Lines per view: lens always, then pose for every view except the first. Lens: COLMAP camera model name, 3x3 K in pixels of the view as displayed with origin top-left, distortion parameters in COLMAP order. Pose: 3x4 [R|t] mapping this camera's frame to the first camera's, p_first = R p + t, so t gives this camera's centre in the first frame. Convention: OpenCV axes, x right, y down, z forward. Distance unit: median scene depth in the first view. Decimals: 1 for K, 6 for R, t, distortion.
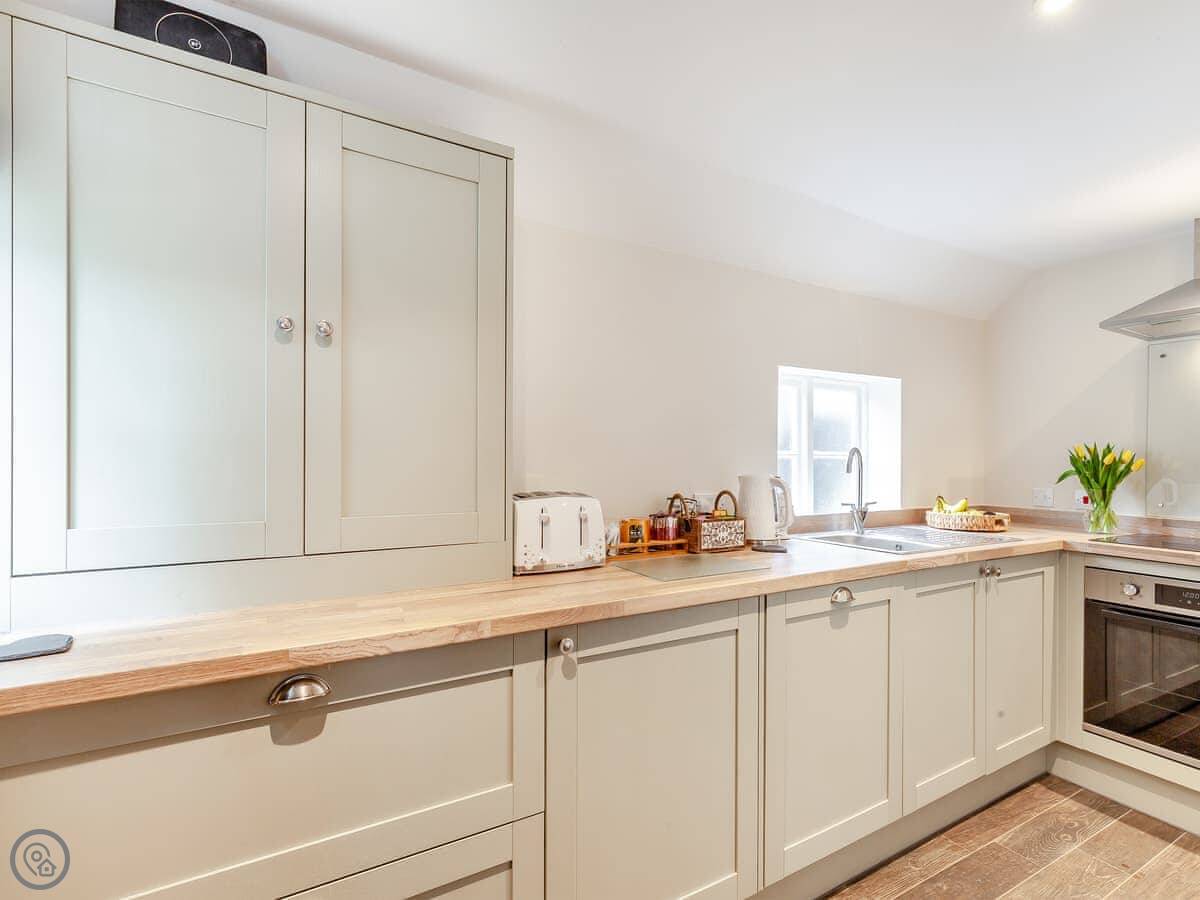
lens RADIAL K [[551.6, 0, 600.3], [0, 551.6, 454.9], [0, 0, 1]] dist [0.002545, 0.000193]
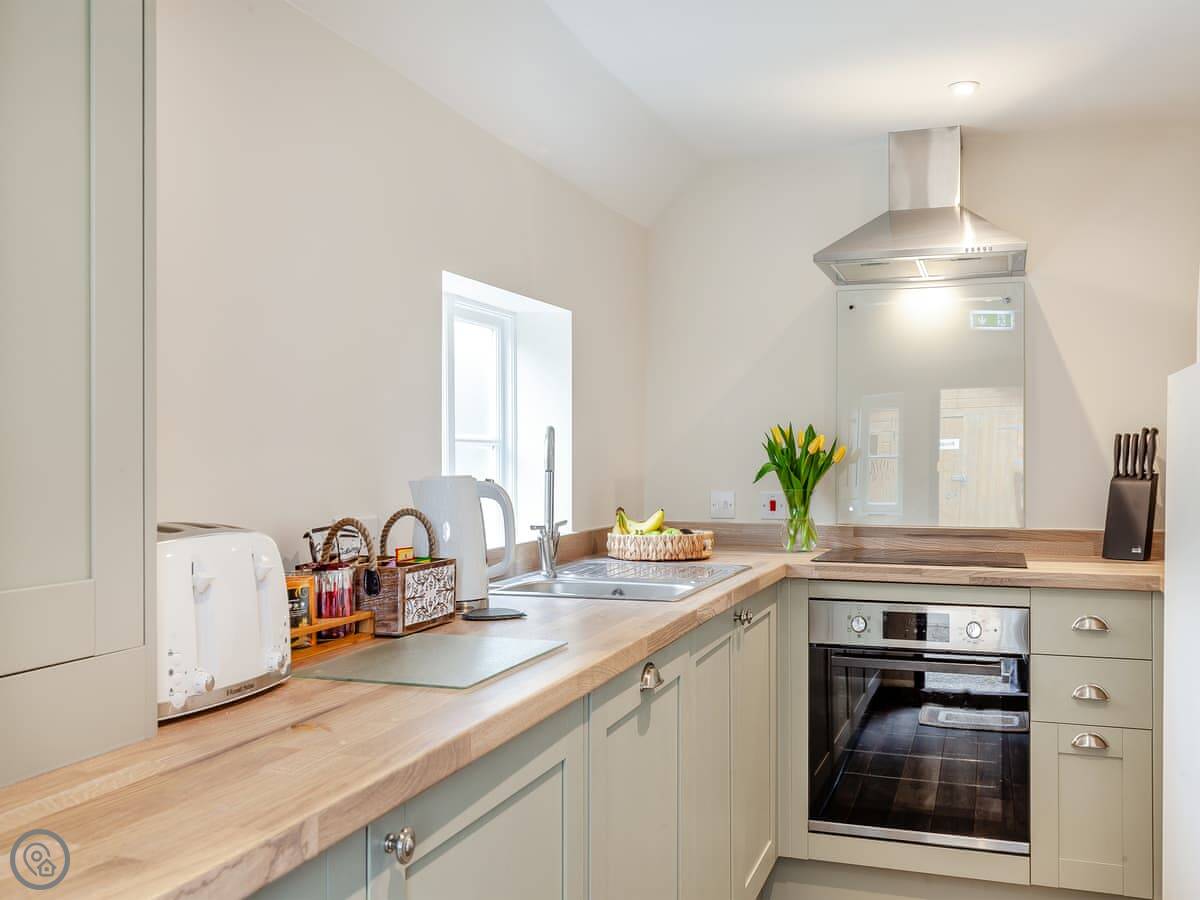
lens RADIAL K [[1134.6, 0, 598.7], [0, 1134.6, 435.3], [0, 0, 1]] dist [-0.003624, -0.008709]
pose [[0.759363, 0.003437, 0.650658, -0.285350], [0.000597, 0.999982, -0.005979, 0.002512], [-0.650667, 0.004929, 0.759348, 0.081159]]
